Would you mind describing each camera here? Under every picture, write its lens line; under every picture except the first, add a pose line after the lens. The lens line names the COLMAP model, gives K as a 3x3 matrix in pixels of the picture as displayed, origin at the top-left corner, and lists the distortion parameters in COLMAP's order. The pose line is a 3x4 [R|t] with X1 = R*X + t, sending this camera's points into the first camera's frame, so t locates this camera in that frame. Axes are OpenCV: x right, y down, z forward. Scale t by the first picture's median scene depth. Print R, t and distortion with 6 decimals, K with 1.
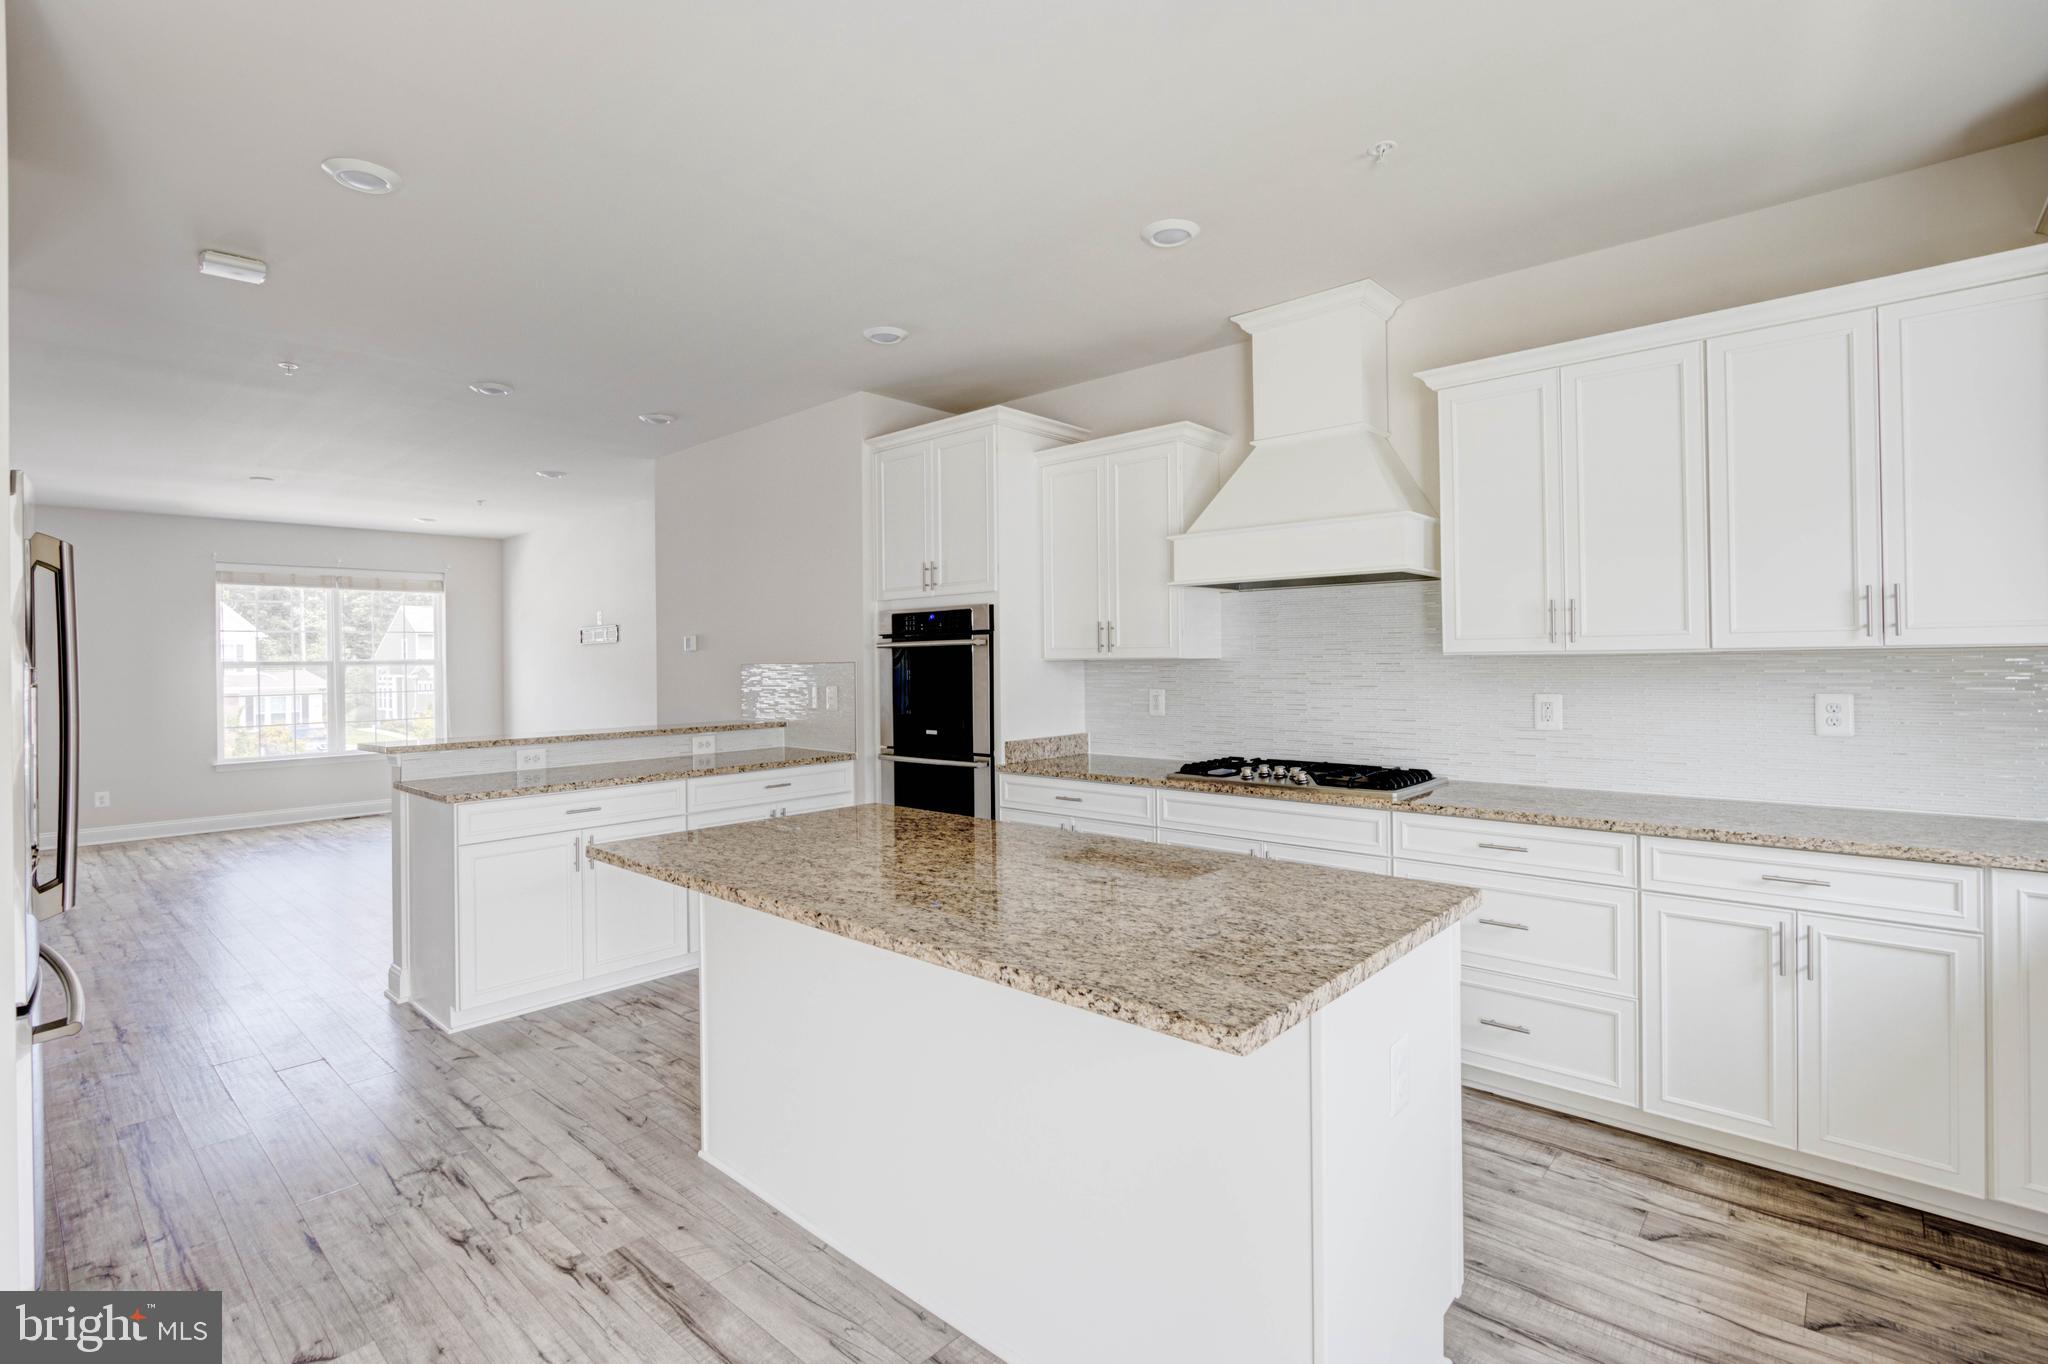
lens RADIAL K [[947.9, 0, 1027.9], [0, 947.9, 656.1], [0, 0, 1]] dist [-0.012198, -0.000174]
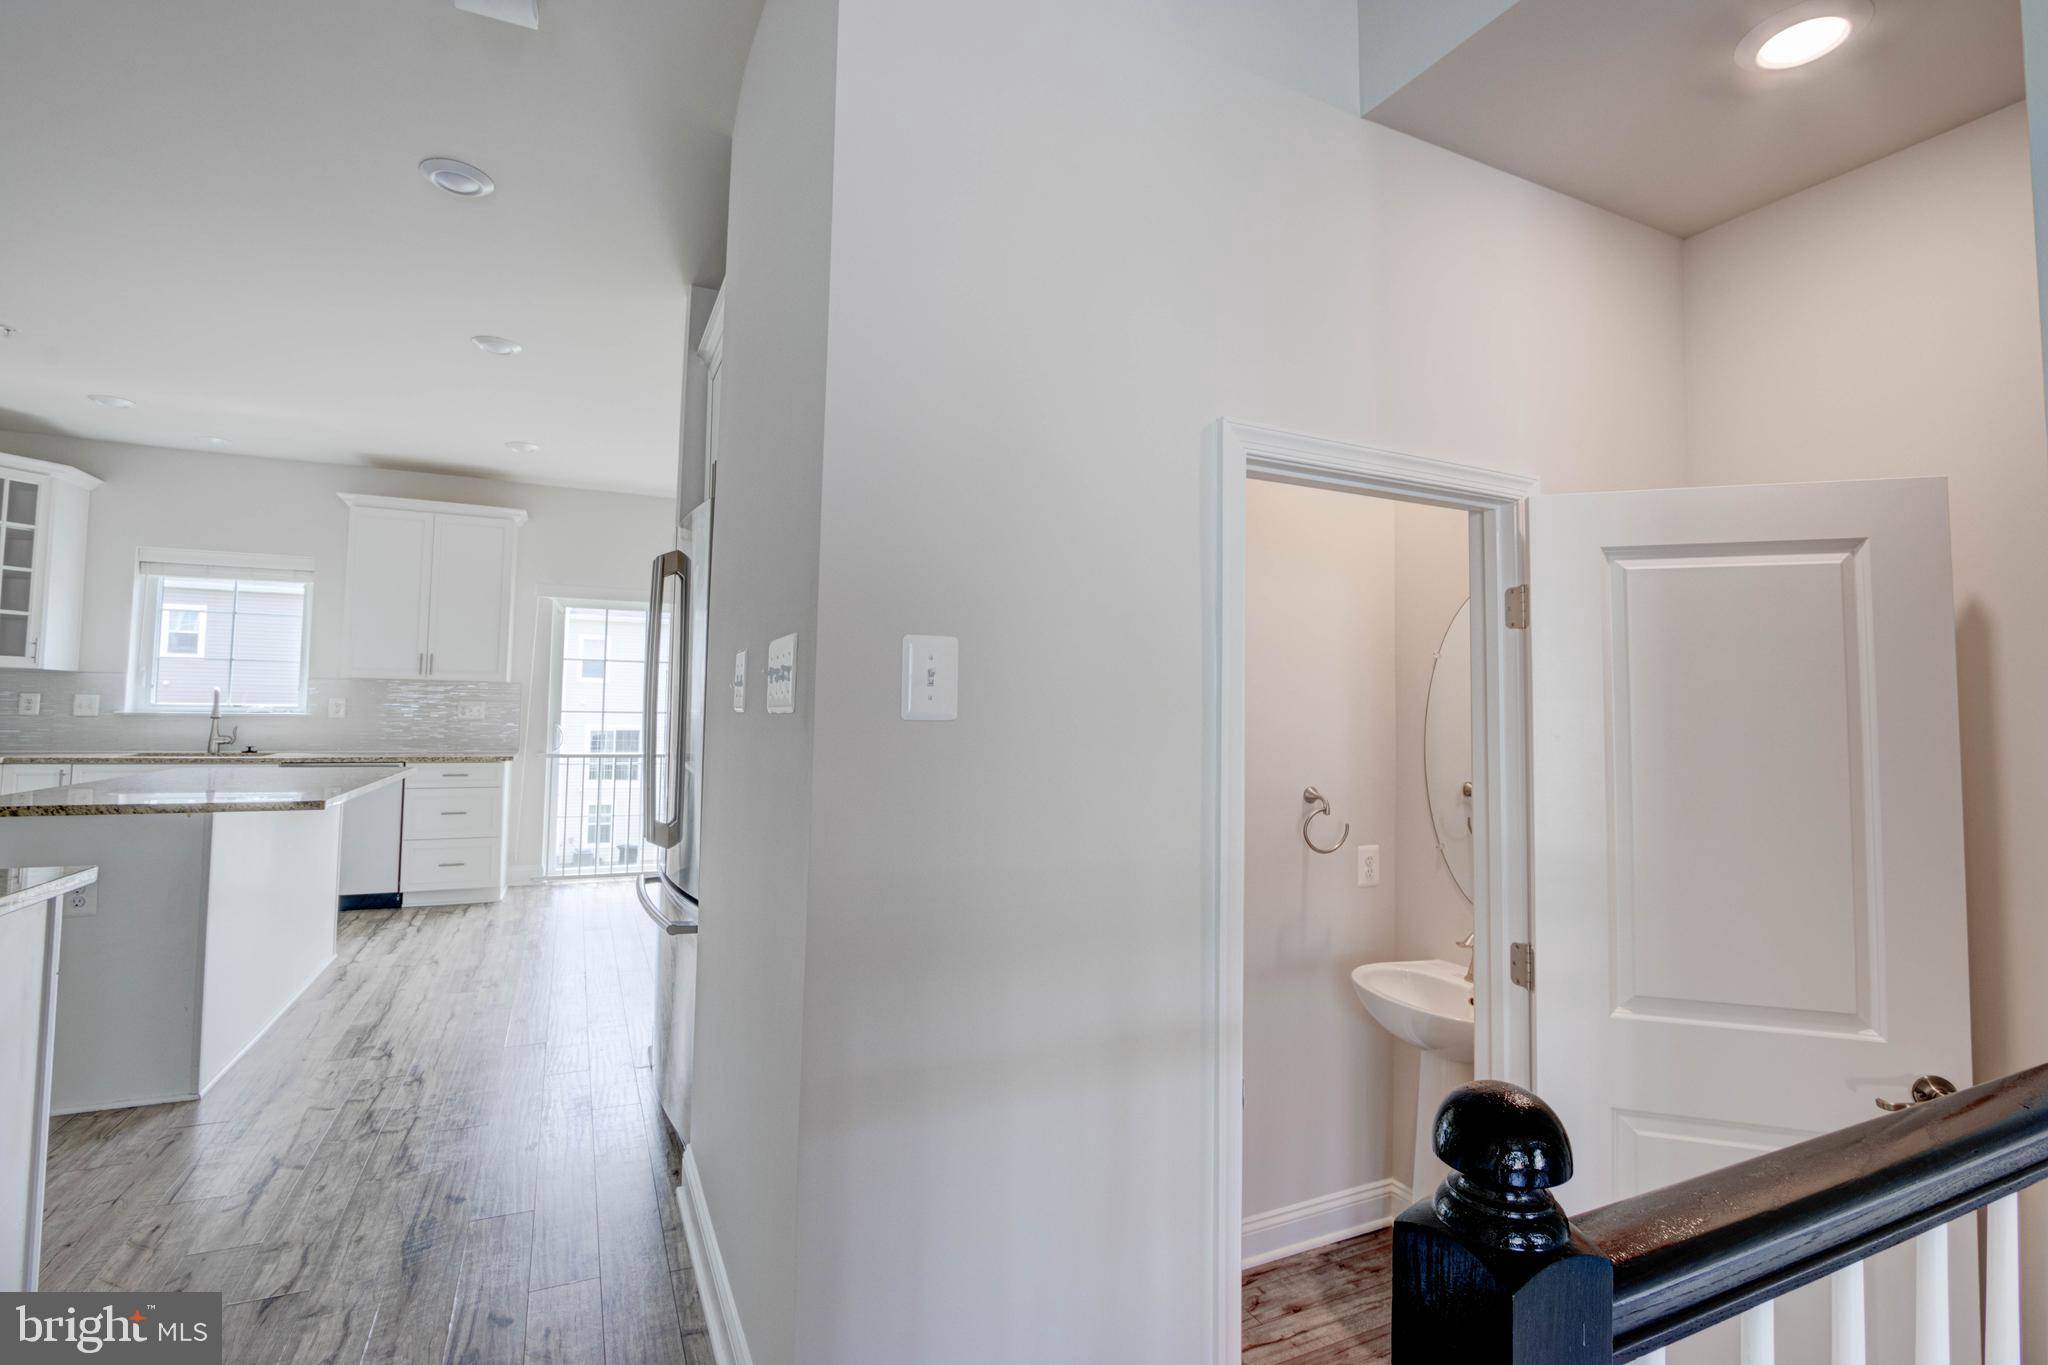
lens RADIAL K [[948.7, 0, 1020.0], [0, 948.7, 659.4], [0, 0, 1]] dist [-0.017058, 0.001797]
pose [[-0.921414, 0.021572, 0.387984, -1.050718], [-0.005130, 0.997696, -0.067654, 0.057117], [-0.388550, -0.064328, -0.919180, 1.053282]]
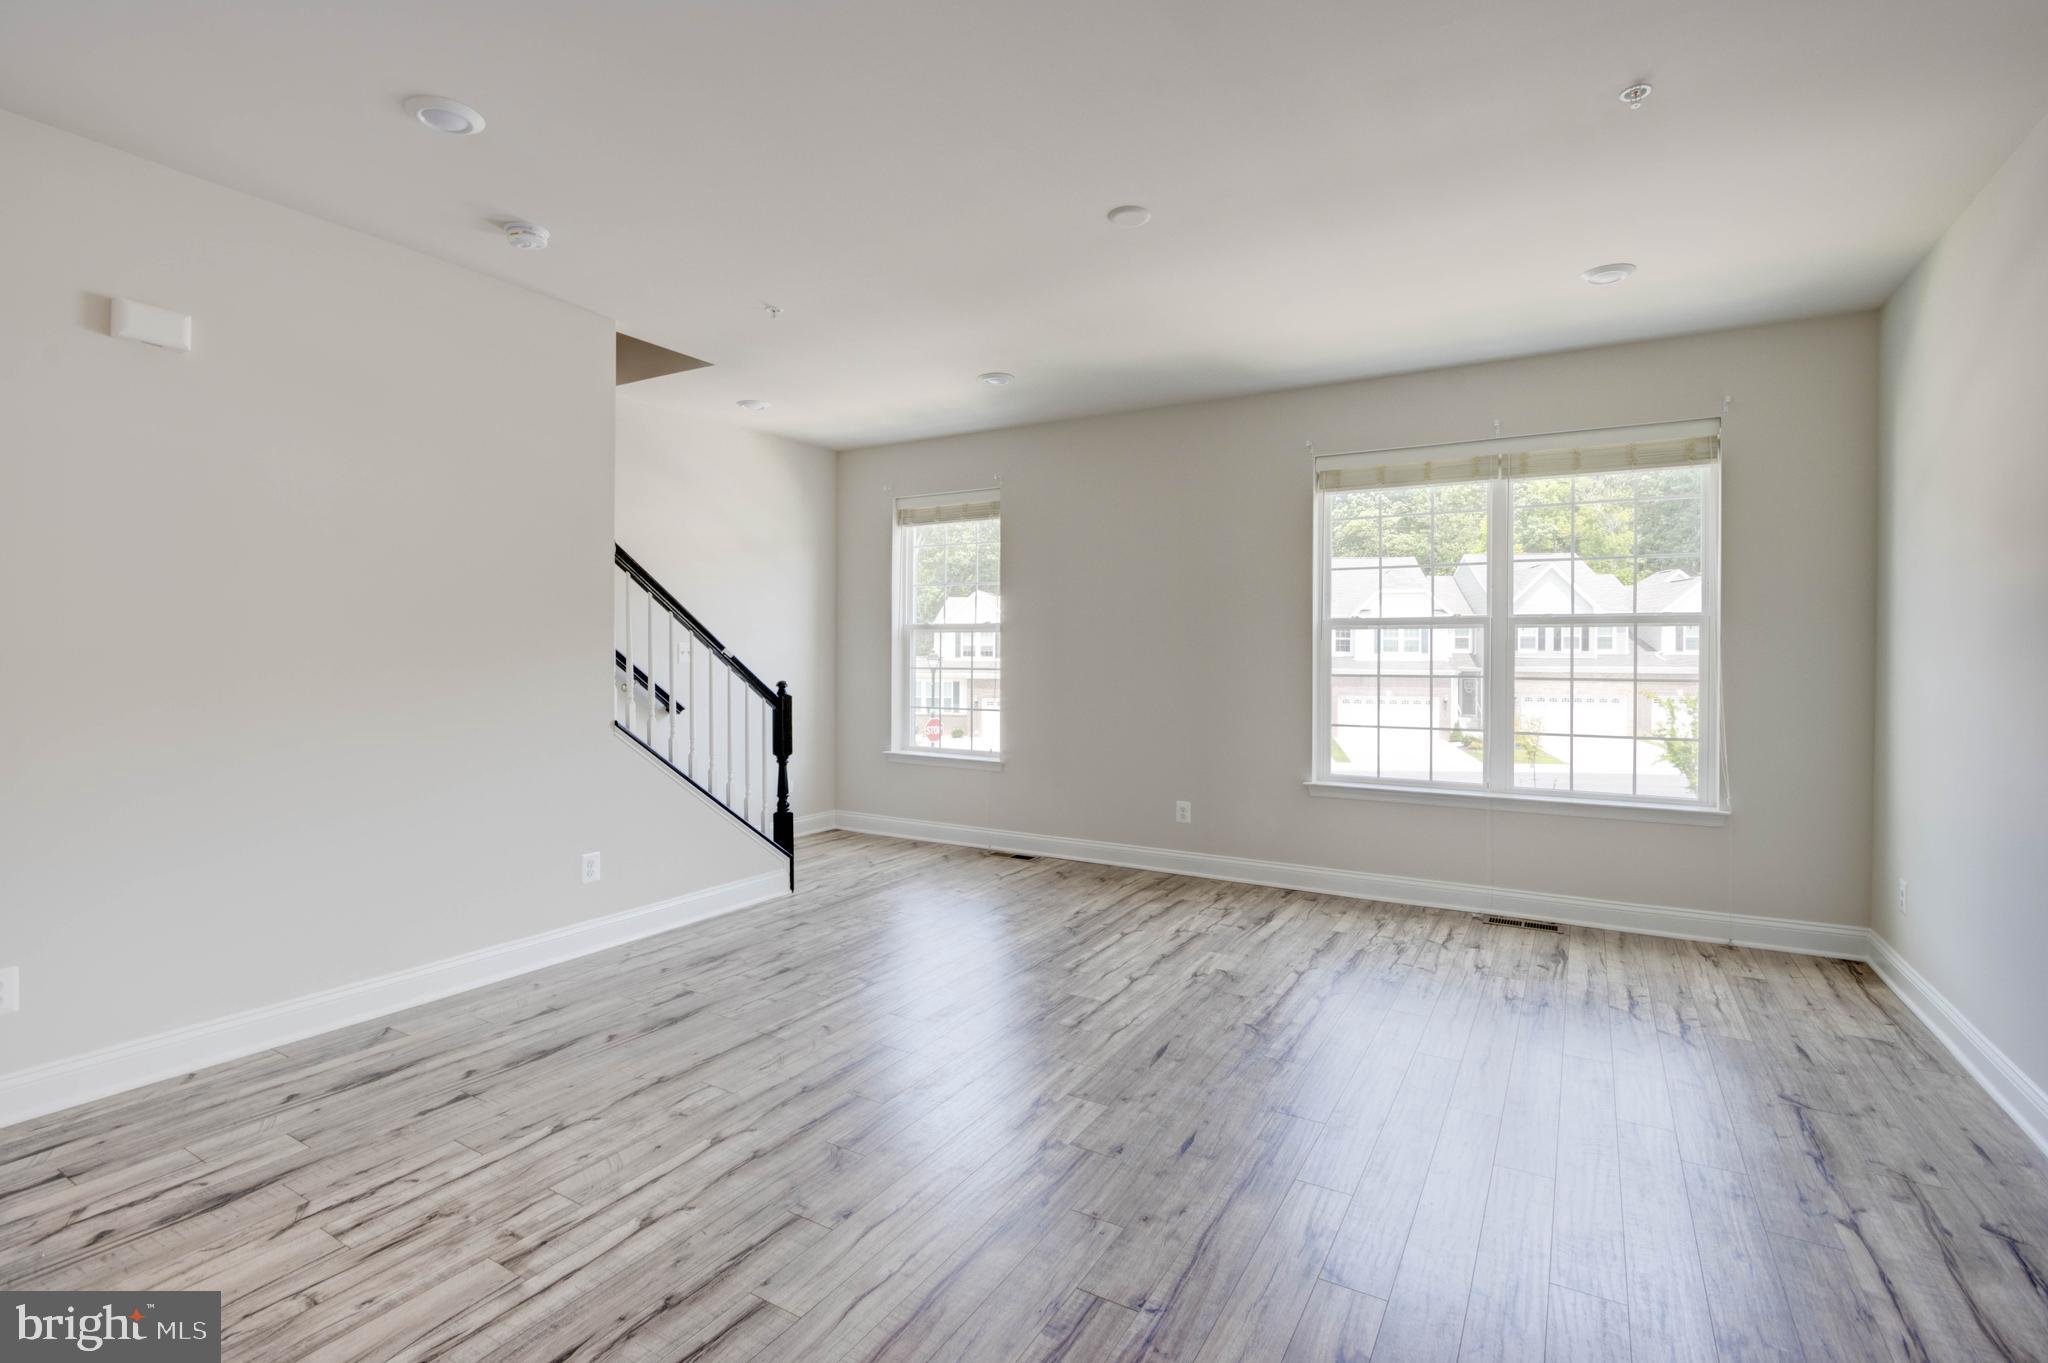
lens RADIAL K [[946.0, 0, 1020.3], [0, 946.0, 659.7], [0, 0, 1]] dist [-0.016966, 0.002334]
pose [[0.191996, 0.025197, -0.981072, -0.569623], [-0.001539, 0.999677, 0.025373, 0.035059], [0.981395, -0.003362, 0.191973, 1.358874]]
